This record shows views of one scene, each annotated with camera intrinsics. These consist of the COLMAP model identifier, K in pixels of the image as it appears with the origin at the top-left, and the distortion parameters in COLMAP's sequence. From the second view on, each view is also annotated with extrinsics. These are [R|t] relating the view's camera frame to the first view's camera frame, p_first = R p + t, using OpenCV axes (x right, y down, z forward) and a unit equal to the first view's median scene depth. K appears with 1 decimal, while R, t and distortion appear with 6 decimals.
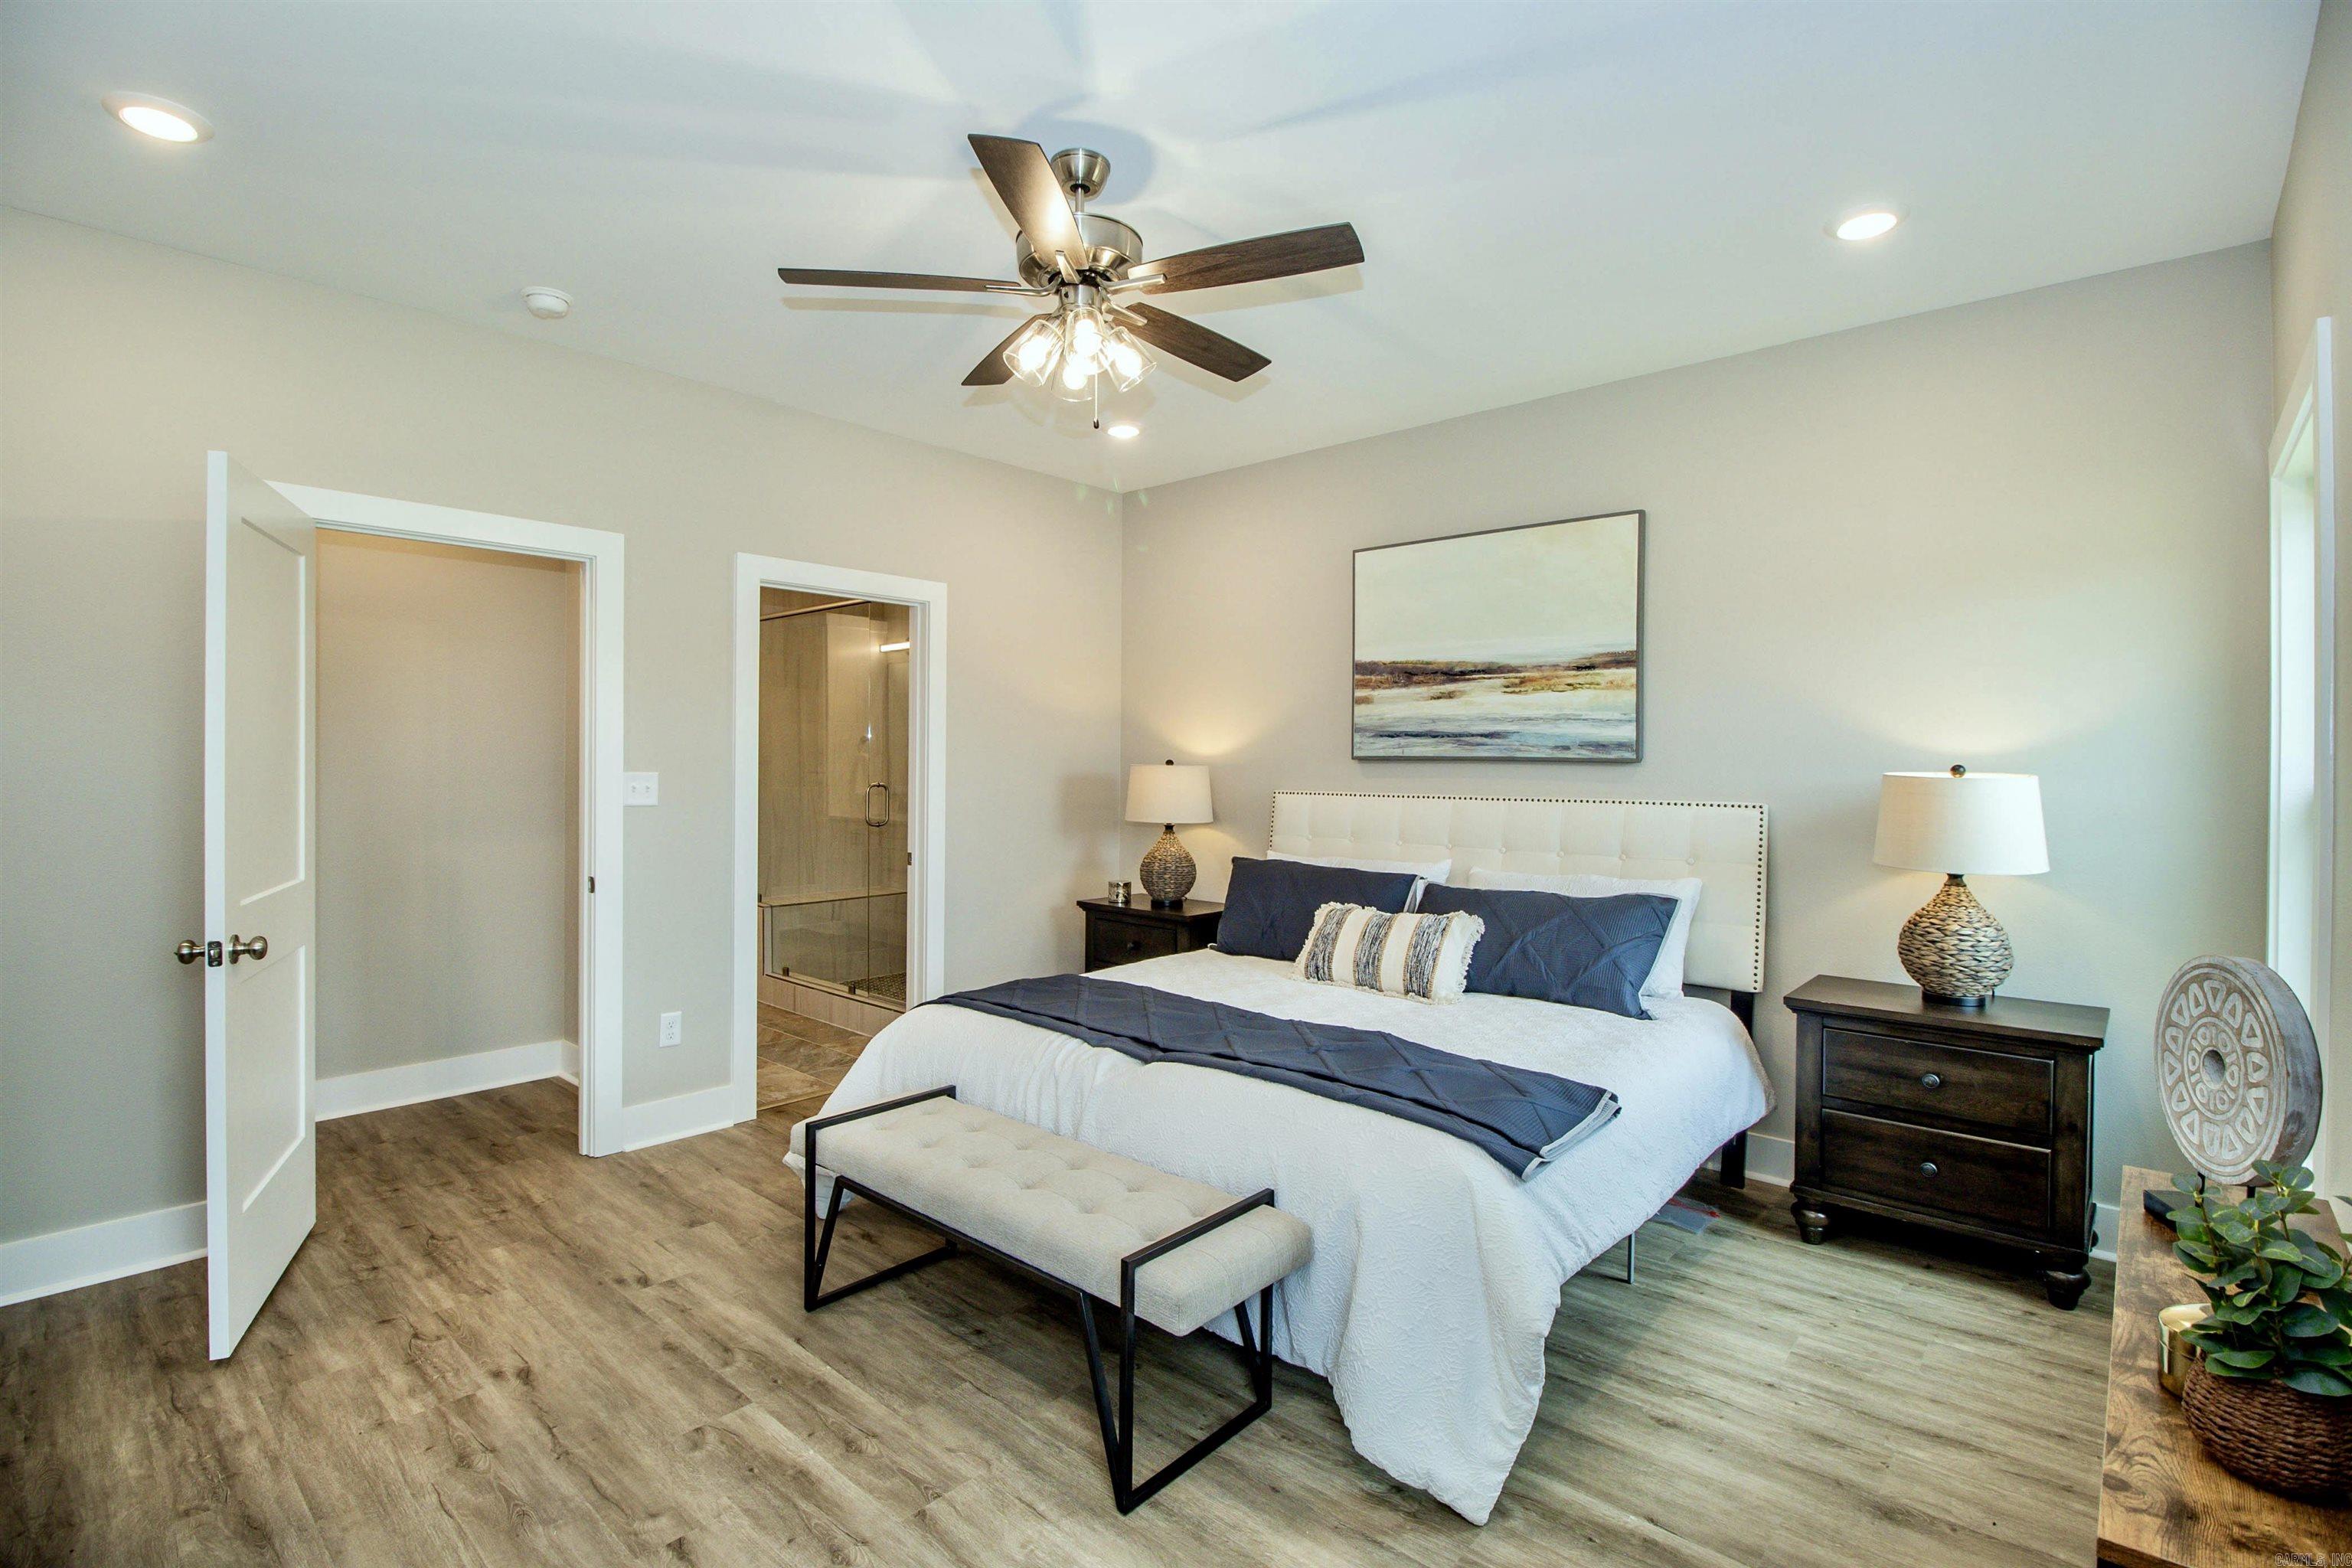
lens RADIAL K [[1090.0, 0, 1178.1], [0, 1090.0, 764.8], [0, 0, 1]] dist [0.024329, -0.000215]
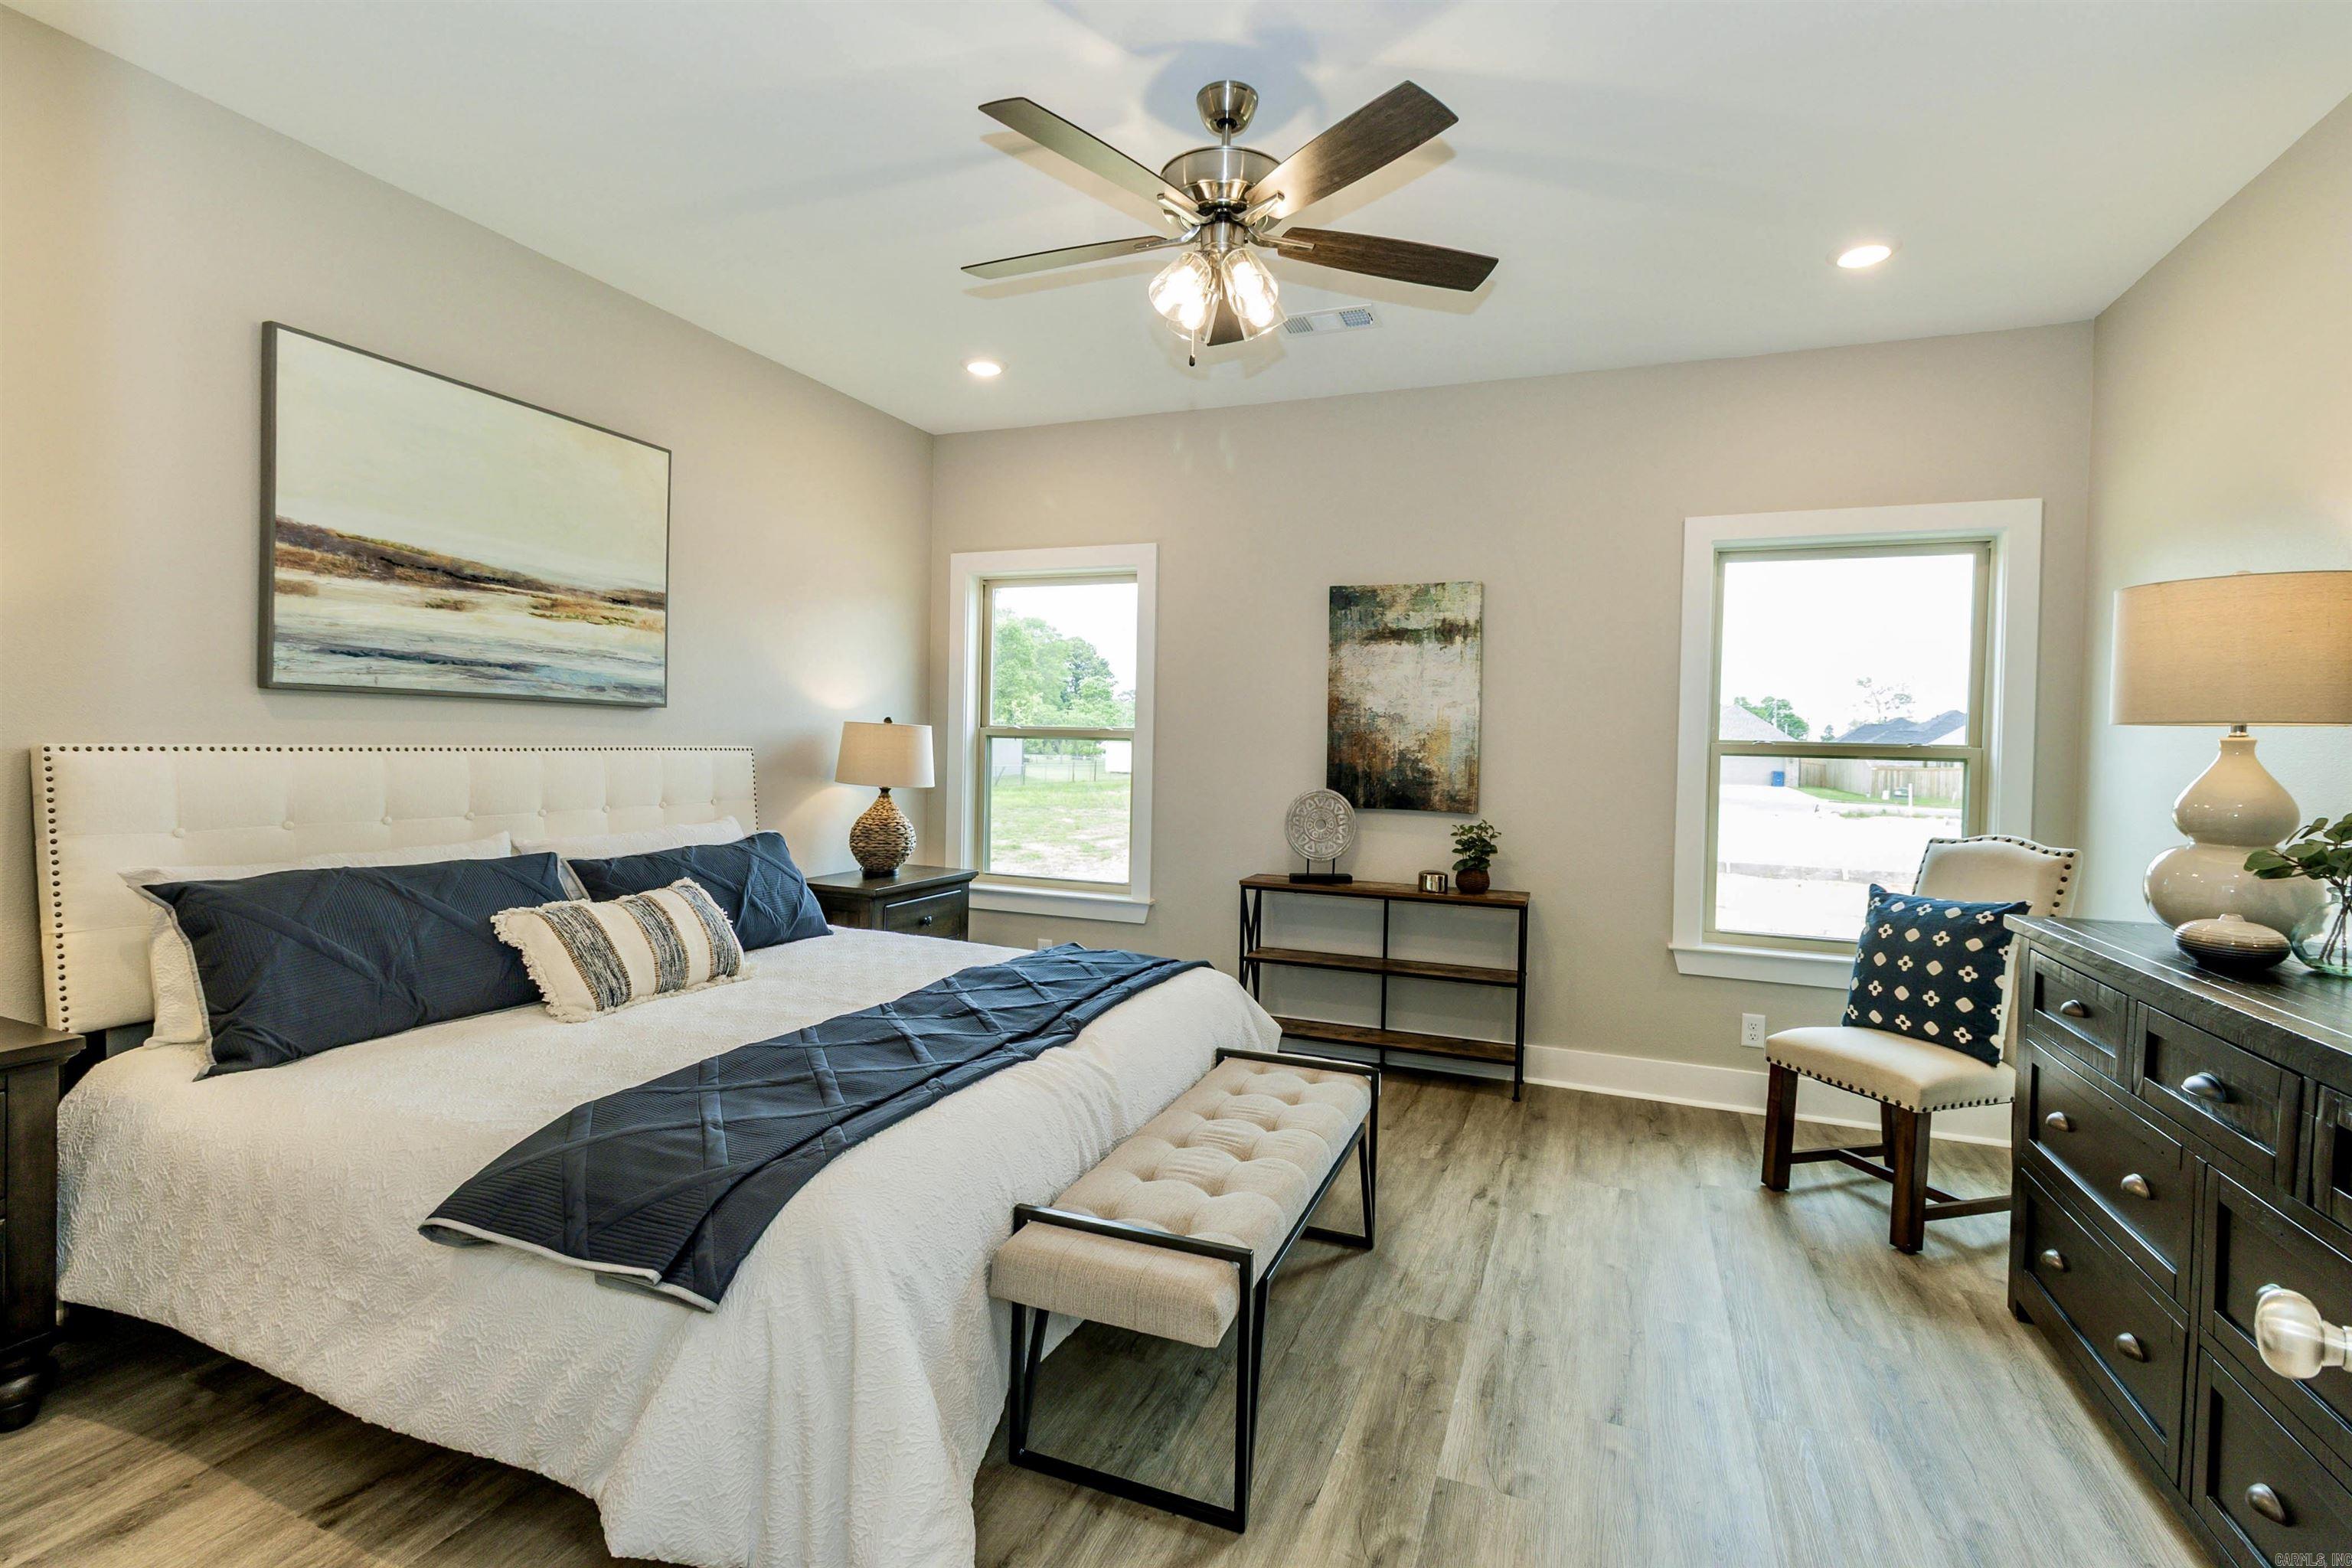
lens RADIAL K [[1090.0, 0, 1166.2], [0, 1090.0, 764.4], [0, 0, 1]] dist [0.024329, -0.000215]
pose [[-0.336091, -0.033646, 0.941228, -0.632103], [-0.017944, 0.999409, 0.029319, 0.011469], [-0.941659, -0.007035, -0.336496, 0.862331]]
